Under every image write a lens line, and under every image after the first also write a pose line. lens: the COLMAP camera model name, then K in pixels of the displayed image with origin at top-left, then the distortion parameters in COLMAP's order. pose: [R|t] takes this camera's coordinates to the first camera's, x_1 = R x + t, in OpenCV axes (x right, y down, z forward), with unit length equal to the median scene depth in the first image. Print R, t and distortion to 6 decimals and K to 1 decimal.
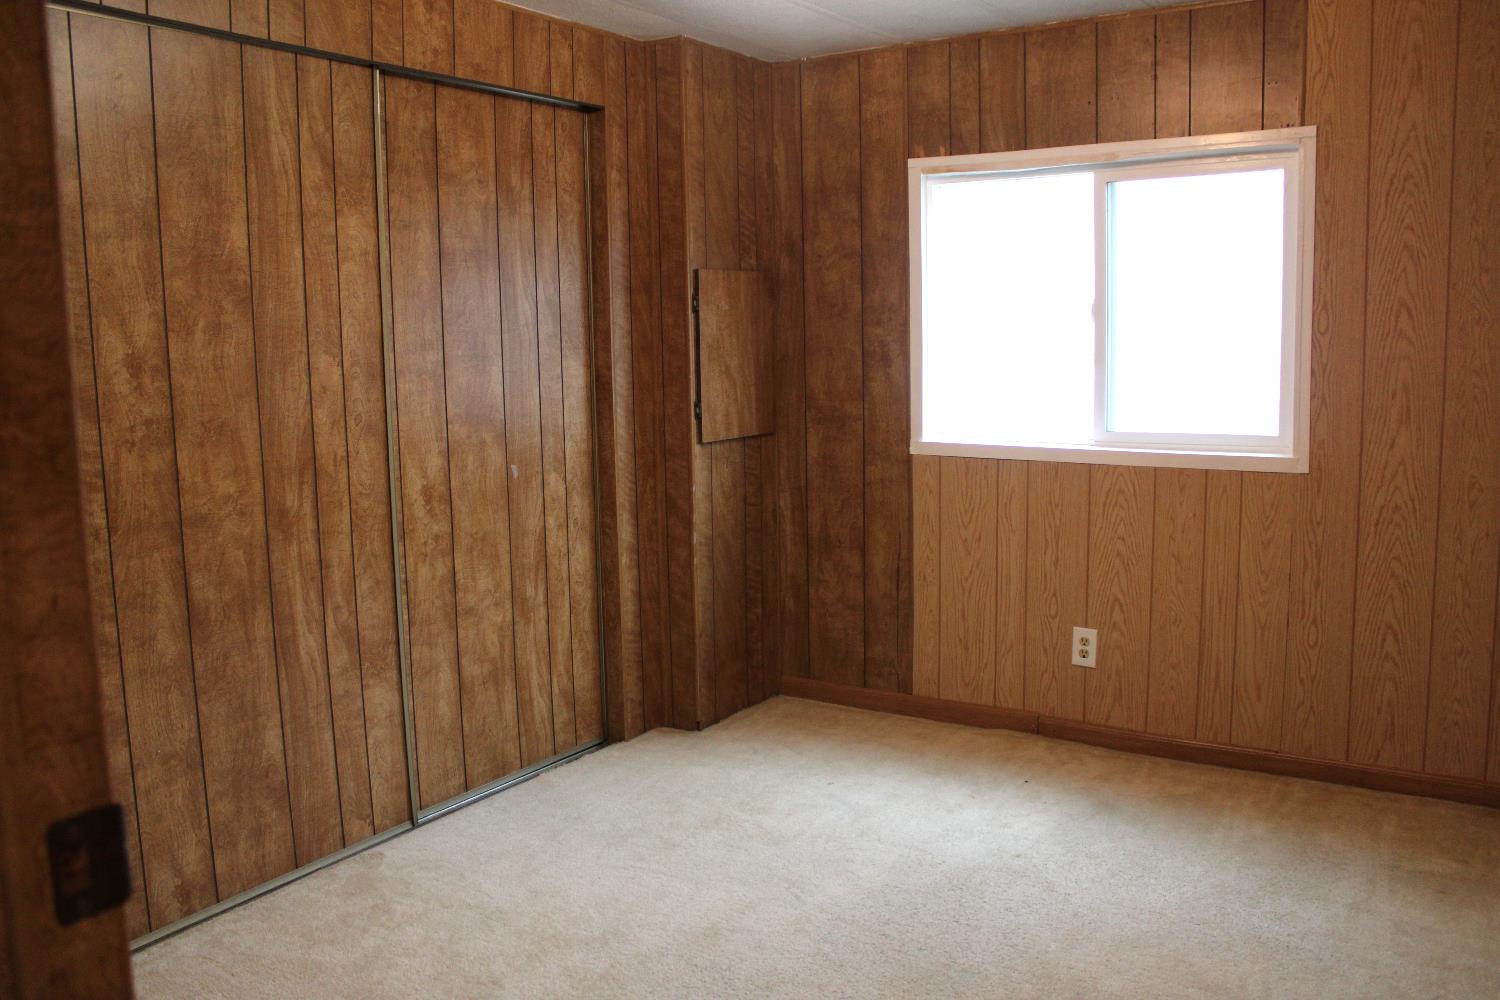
lens RADIAL K [[1234.0, 0, 739.2], [0, 1234.0, 504.6], [0, 0, 1]] dist [-0.164358, 0.146964]
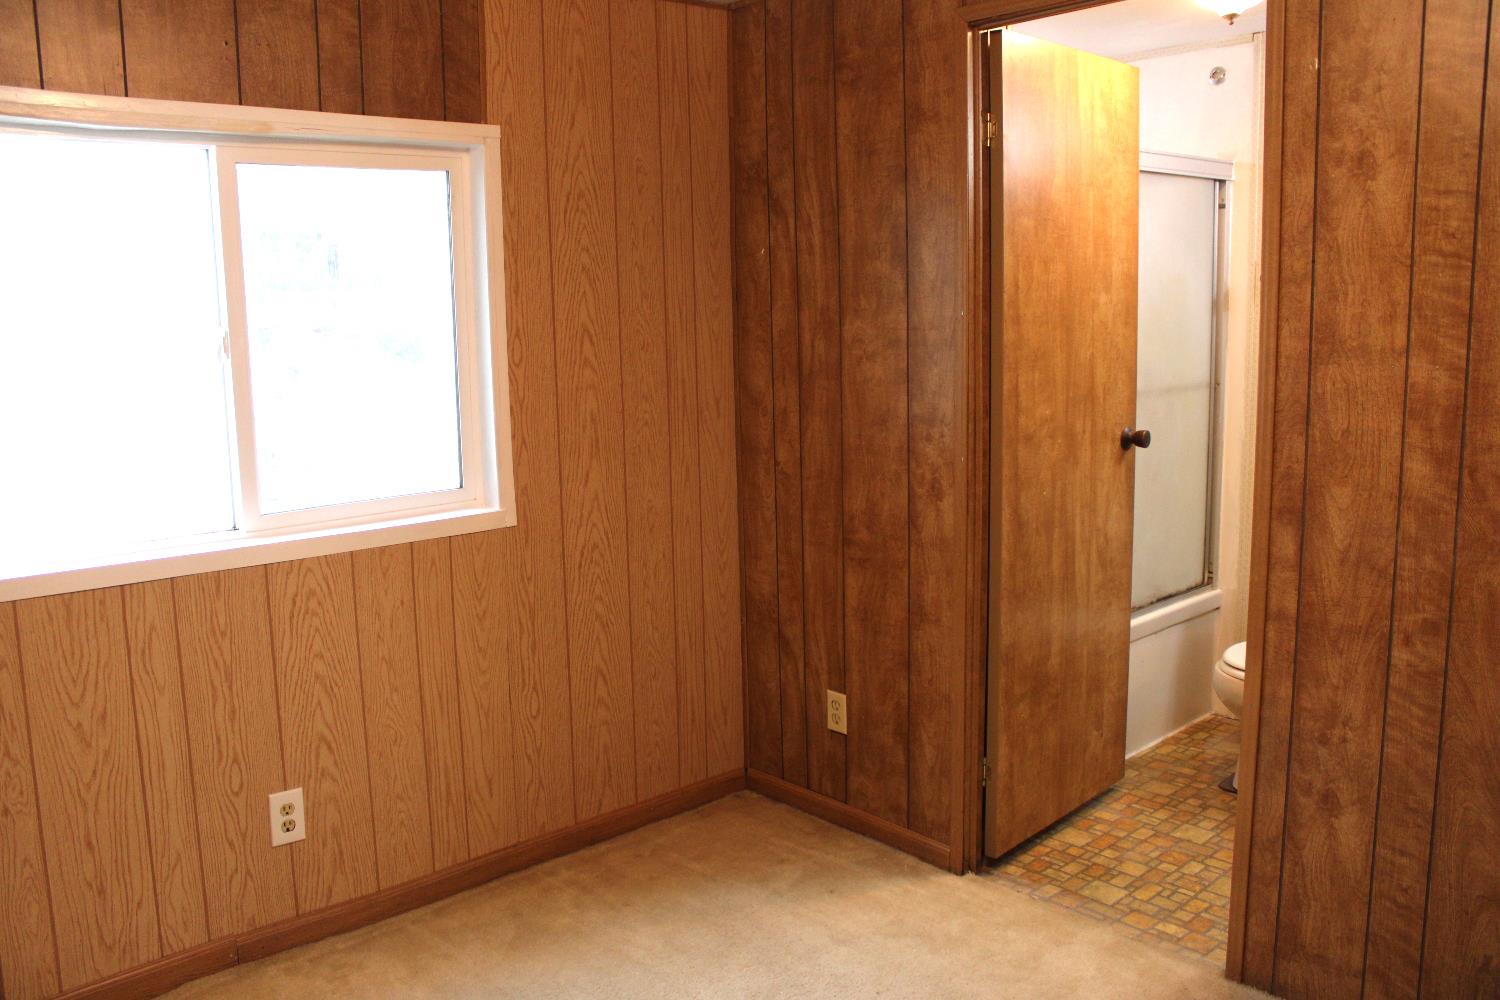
lens RADIAL K [[1234.0, 0, 739.2], [0, 1234.0, 504.6], [0, 0, 1]] dist [-0.164358, 0.146964]
pose [[0.254681, -0.137138, 0.957252, -0.319605], [0.147770, 0.983787, 0.101624, -0.102742], [-0.955668, 0.115572, 0.270817, 0.574383]]
